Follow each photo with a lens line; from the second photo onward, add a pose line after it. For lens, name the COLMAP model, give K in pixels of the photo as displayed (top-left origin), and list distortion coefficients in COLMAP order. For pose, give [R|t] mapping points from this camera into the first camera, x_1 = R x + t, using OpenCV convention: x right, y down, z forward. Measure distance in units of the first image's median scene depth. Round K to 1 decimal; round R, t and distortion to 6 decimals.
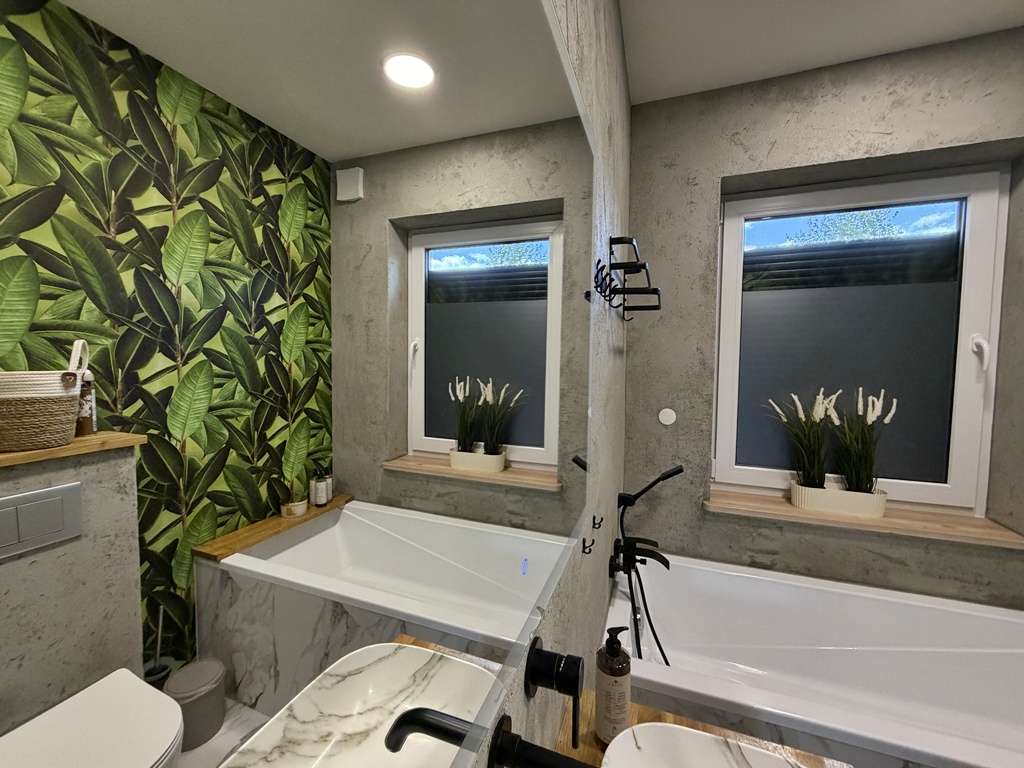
lens RADIAL K [[404.9, 0, 511.8], [0, 404.9, 382.5], [0, 0, 1]] dist [-0.000772, 0.000033]
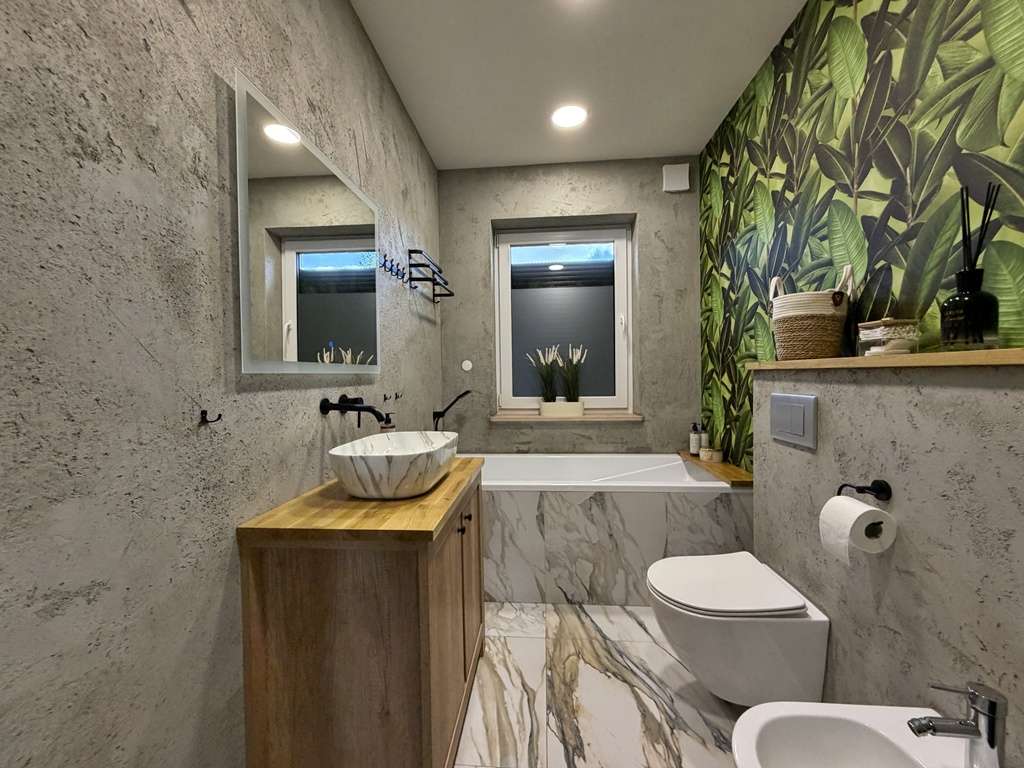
lens RADIAL K [[404.9, 0, 510.2], [0, 404.9, 381.9], [0, 0, 1]] dist [-0.000772, 0.000033]
pose [[0.963378, -0.024000, 0.267072, 0.129665], [0.035299, 0.998670, -0.037585, 0.225160], [-0.265815, 0.045636, 0.962943, -0.593251]]
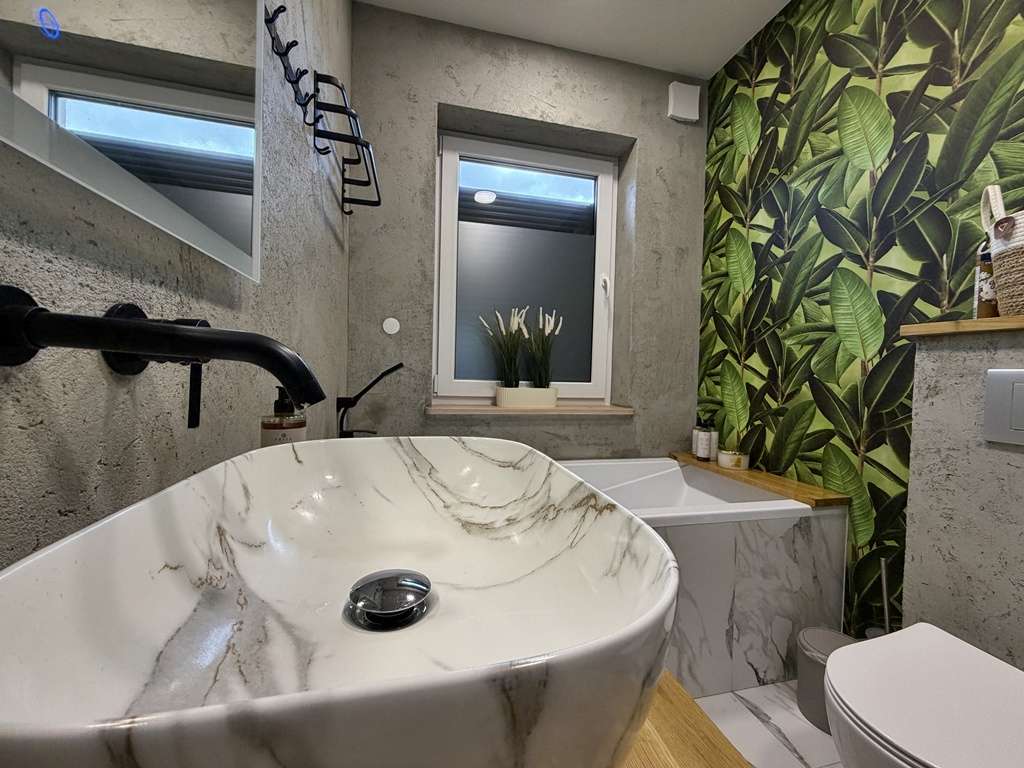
lens RADIAL K [[404.9, 0, 506.8], [0, 404.9, 382.8], [0, 0, 1]] dist [-0.000772, 0.000033]
pose [[0.831367, 0.001110, 0.555722, 0.069283], [0.010483, 0.999789, -0.017680, 0.258250], [-0.555624, 0.020524, 0.831180, 0.014544]]
